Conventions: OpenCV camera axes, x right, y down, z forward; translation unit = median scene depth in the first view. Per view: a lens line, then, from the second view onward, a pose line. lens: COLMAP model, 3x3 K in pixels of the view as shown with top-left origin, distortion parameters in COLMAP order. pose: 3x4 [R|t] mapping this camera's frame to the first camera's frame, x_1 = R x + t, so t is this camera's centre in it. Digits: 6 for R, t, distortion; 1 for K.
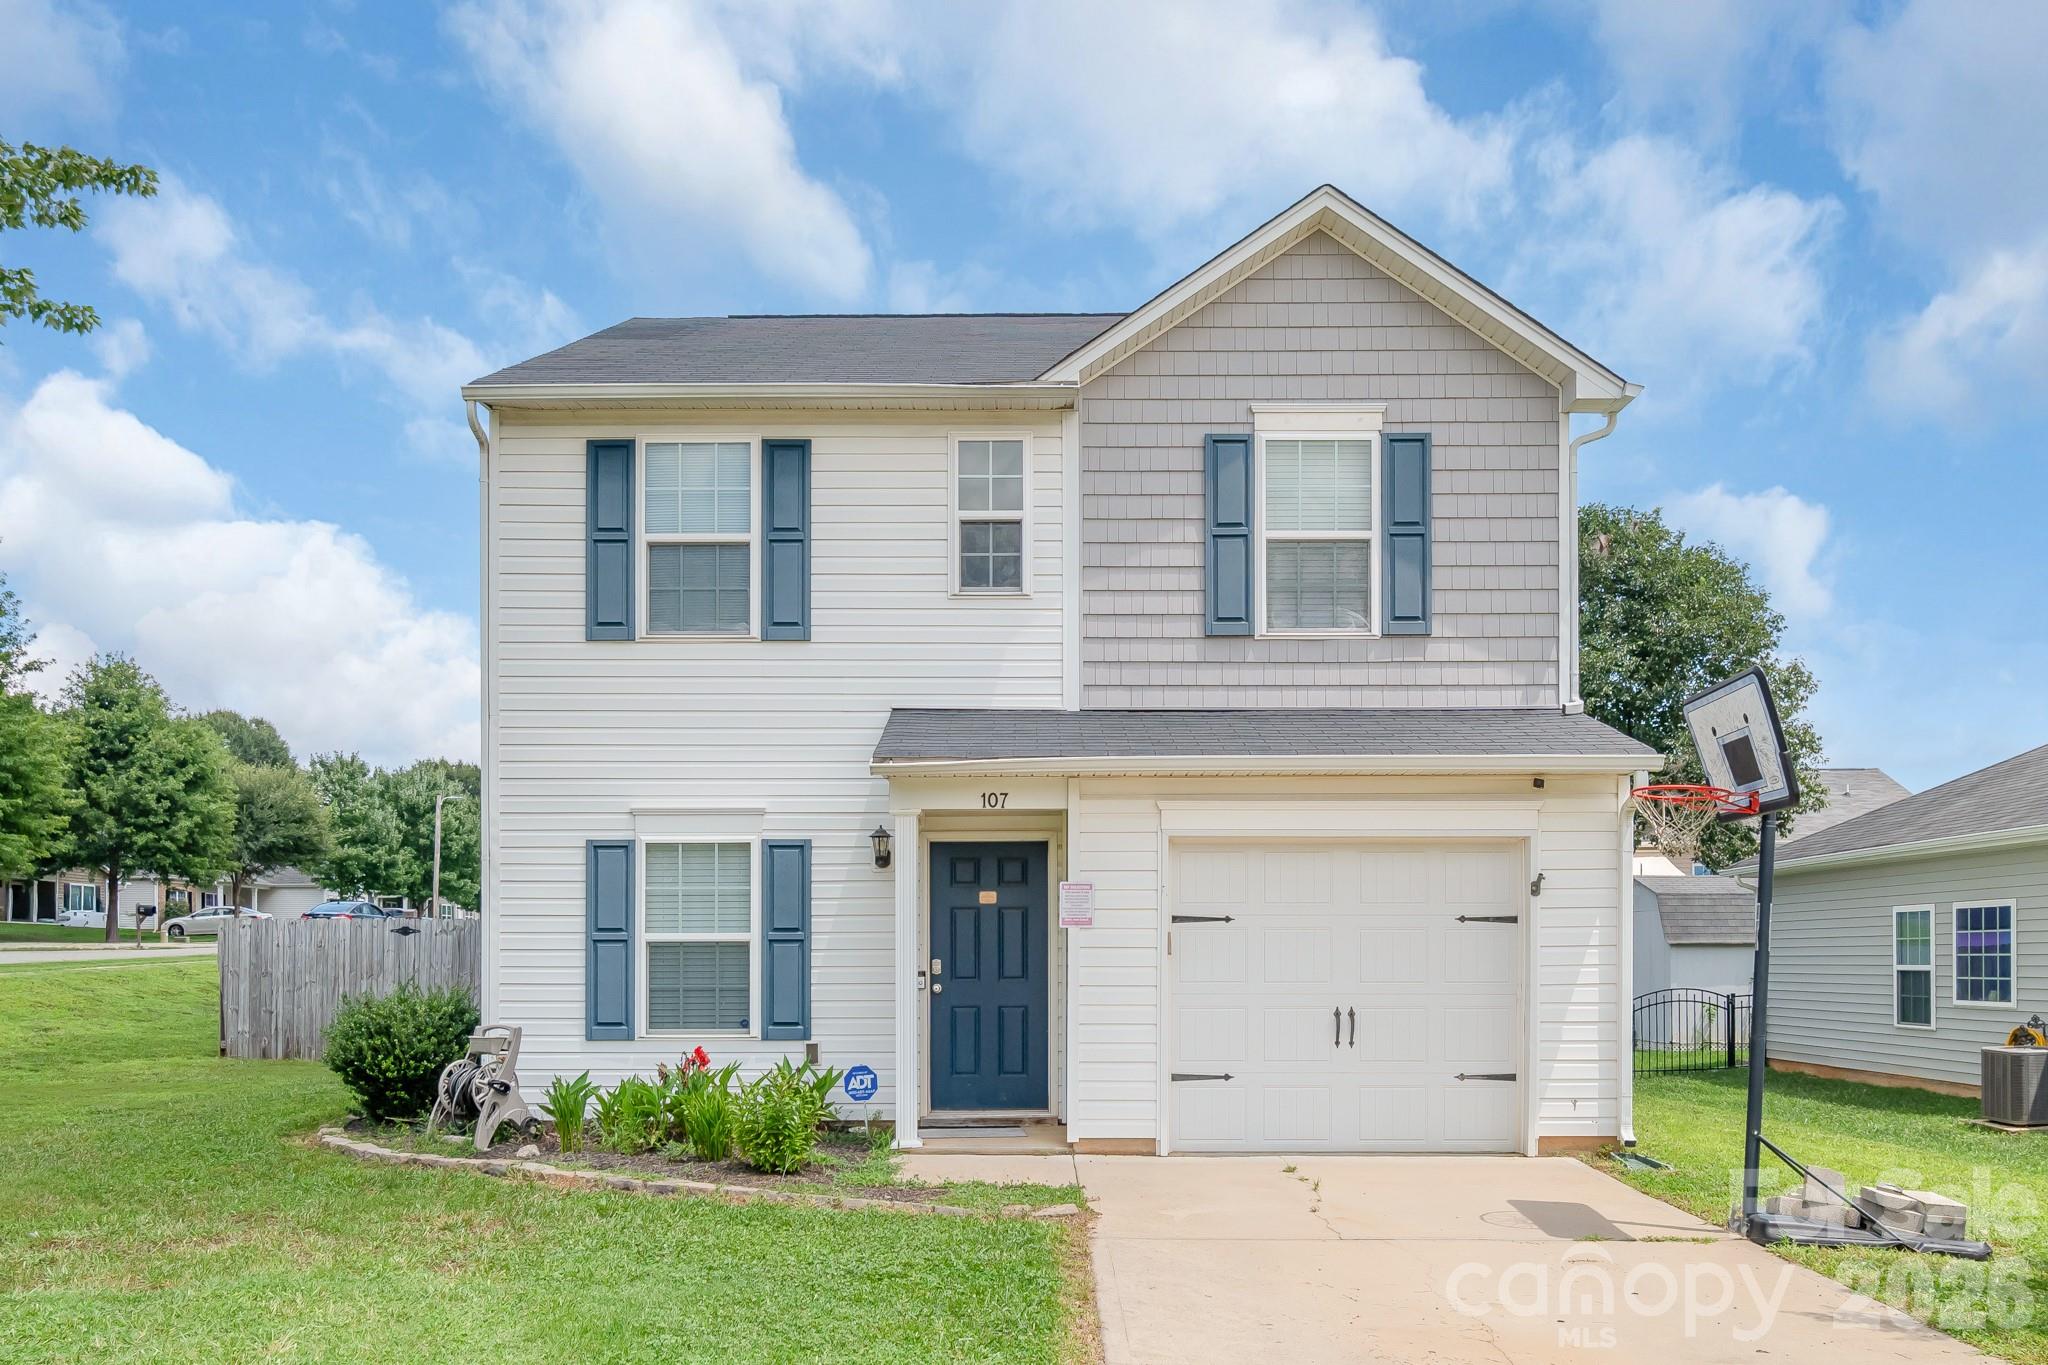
lens RADIAL K [[1621.7, 0, 1024.0], [0, 1621.7, 682.5], [0, 0, 1]] dist [-0.009069, -0.001735]
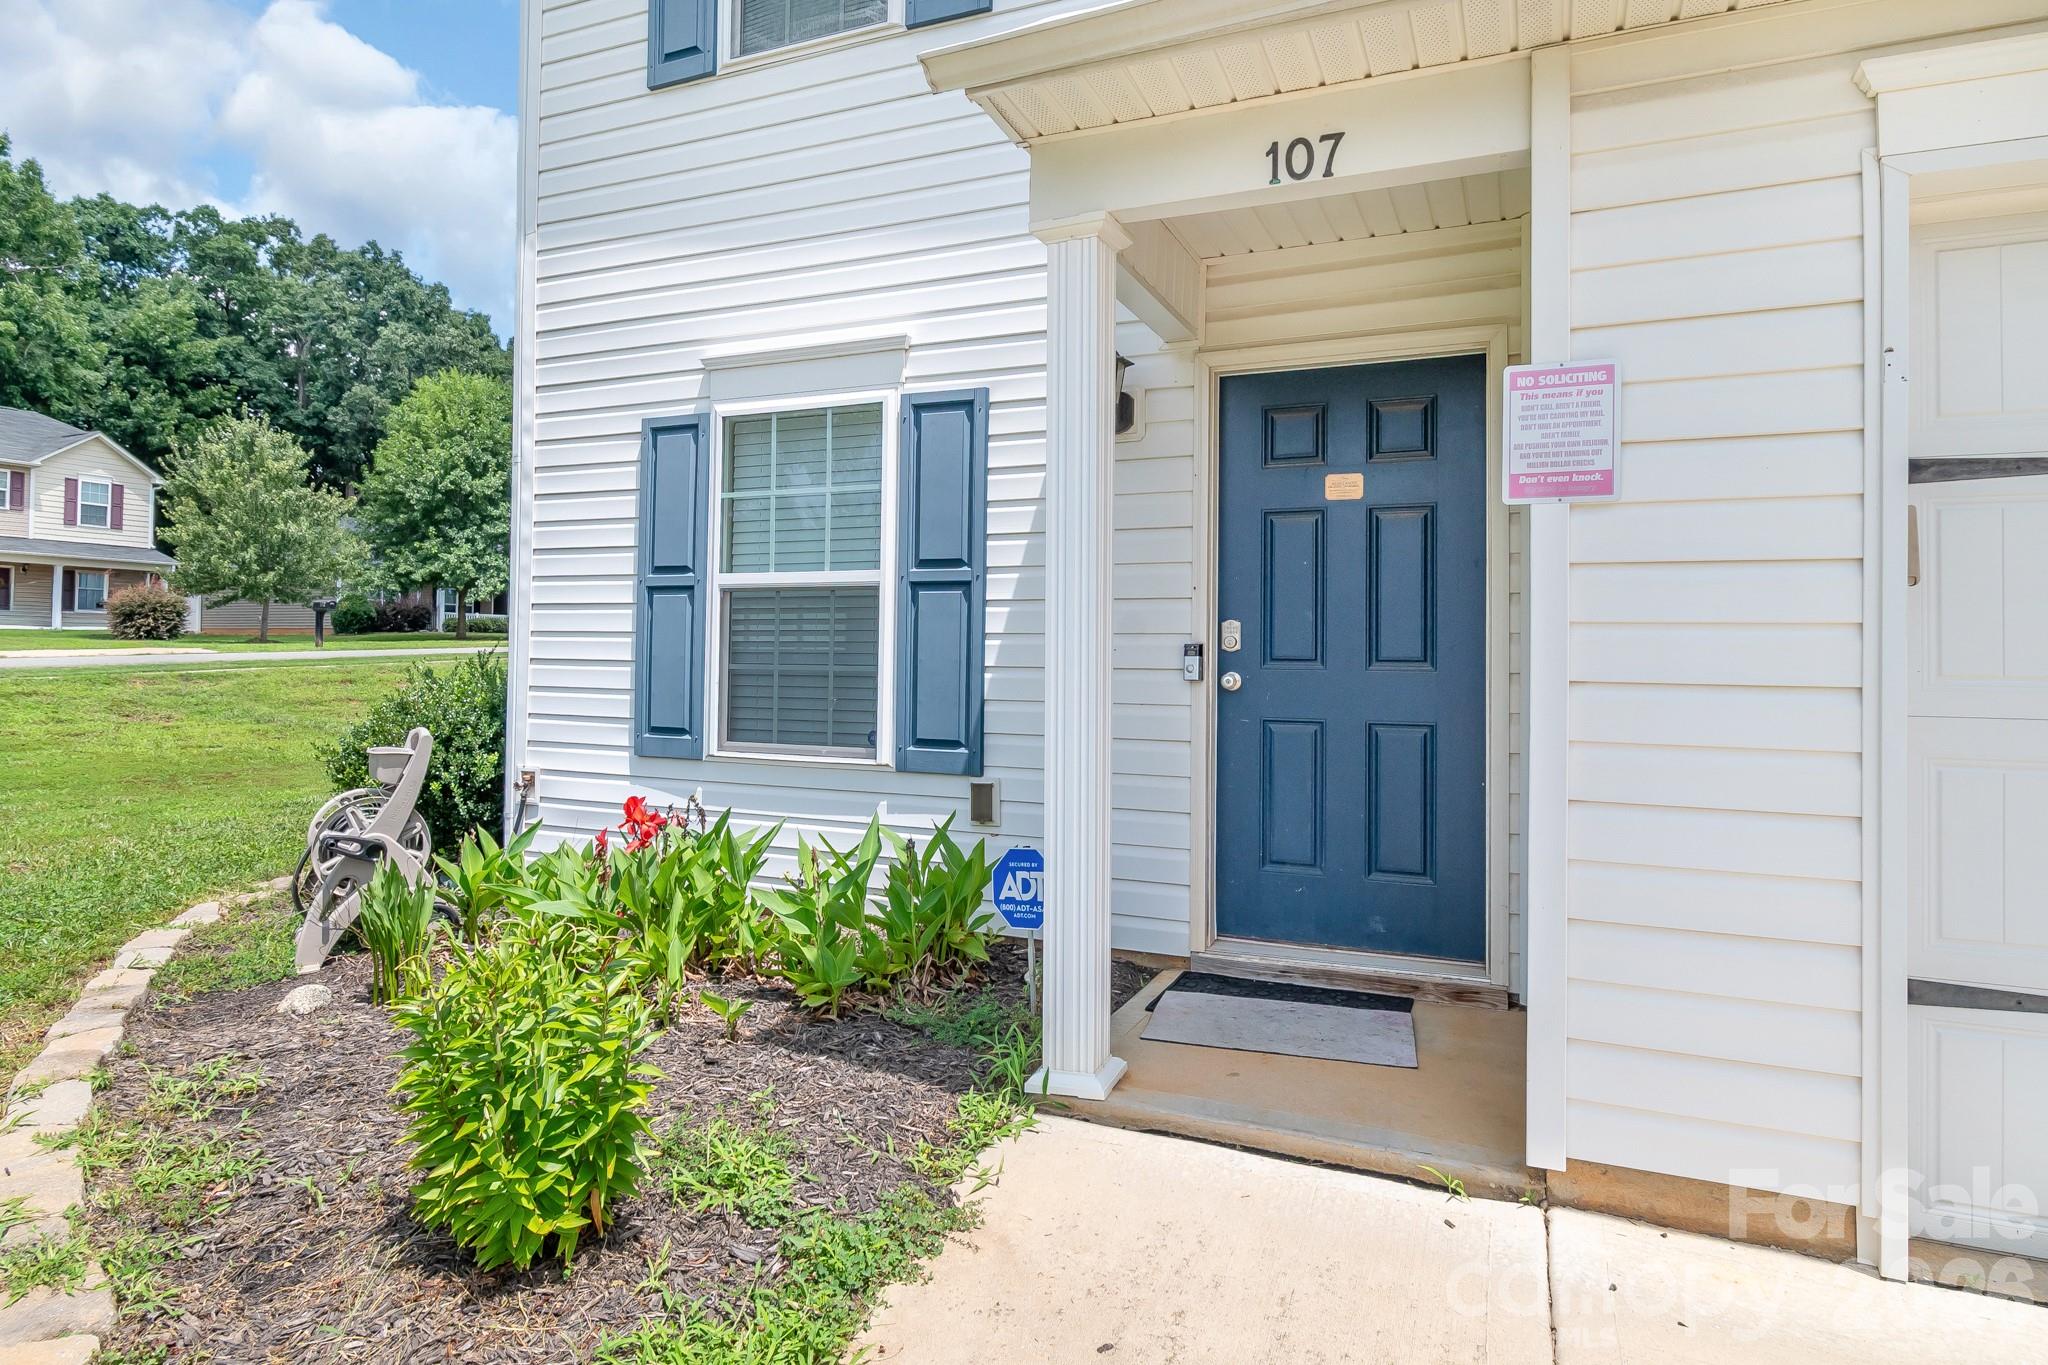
lens RADIAL K [[1161.6, 0, 1023.6], [0, 1161.6, 617.6], [0, 0, 1]] dist [-0.020103, 0.000408]
pose [[0.923971, -0.000856, -0.382462, 0.018977], [0.053472, 0.990465, 0.126964, 0.122733], [0.378706, -0.137762, 0.915207, 0.661680]]
